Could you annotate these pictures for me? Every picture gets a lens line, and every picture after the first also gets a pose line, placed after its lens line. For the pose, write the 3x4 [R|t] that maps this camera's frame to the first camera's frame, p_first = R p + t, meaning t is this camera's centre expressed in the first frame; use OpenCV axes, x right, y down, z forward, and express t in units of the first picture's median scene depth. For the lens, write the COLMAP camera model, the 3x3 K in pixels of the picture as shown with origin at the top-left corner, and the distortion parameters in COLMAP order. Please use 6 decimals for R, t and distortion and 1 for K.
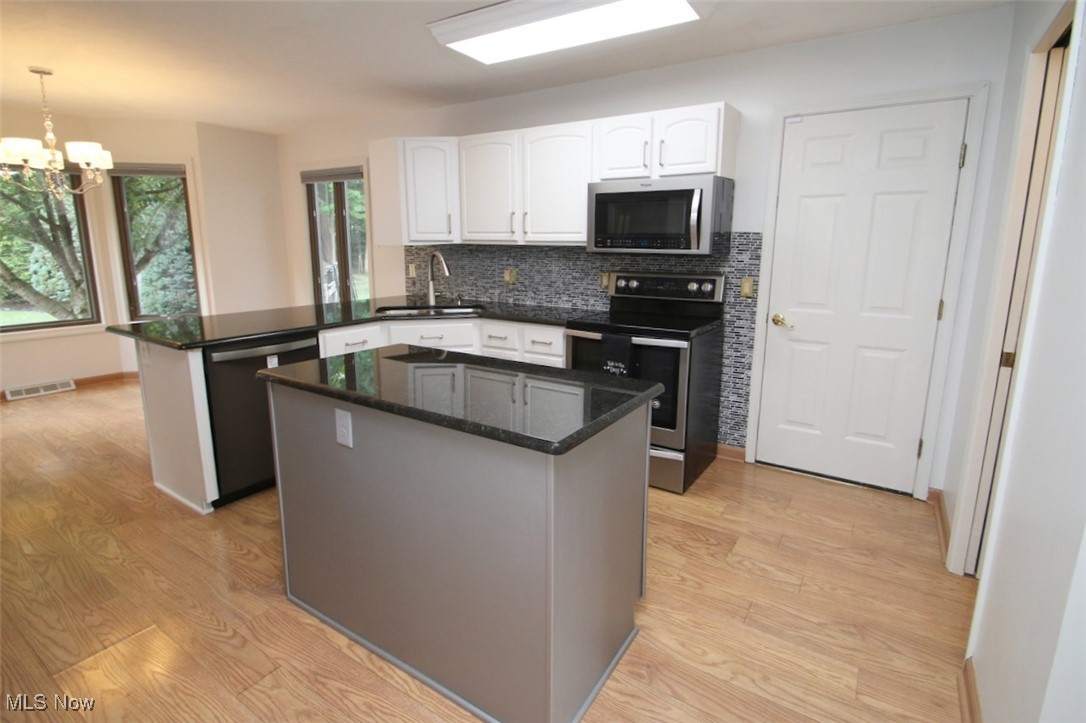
lens RADIAL K [[551.2, 0, 550.2], [0, 551.2, 343.3], [0, 0, 1]] dist [-0.000790, -0.000942]
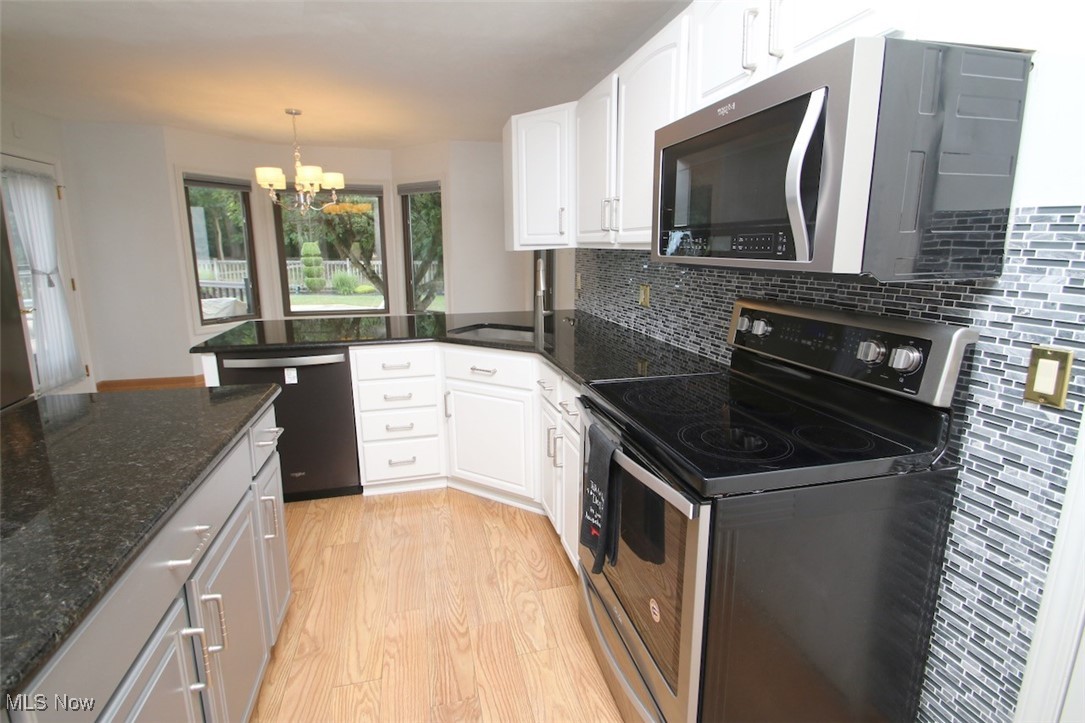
lens RADIAL K [[512.0, 0, 528.0], [0, 512.0, 344.6], [0, 0, 1]] dist [-0.001642, -0.001000]
pose [[0.725939, 0.120800, -0.677068, 0.281988], [-0.117147, 0.991786, 0.051348, -0.083446], [0.677709, 0.042041, 0.734127, 0.477271]]
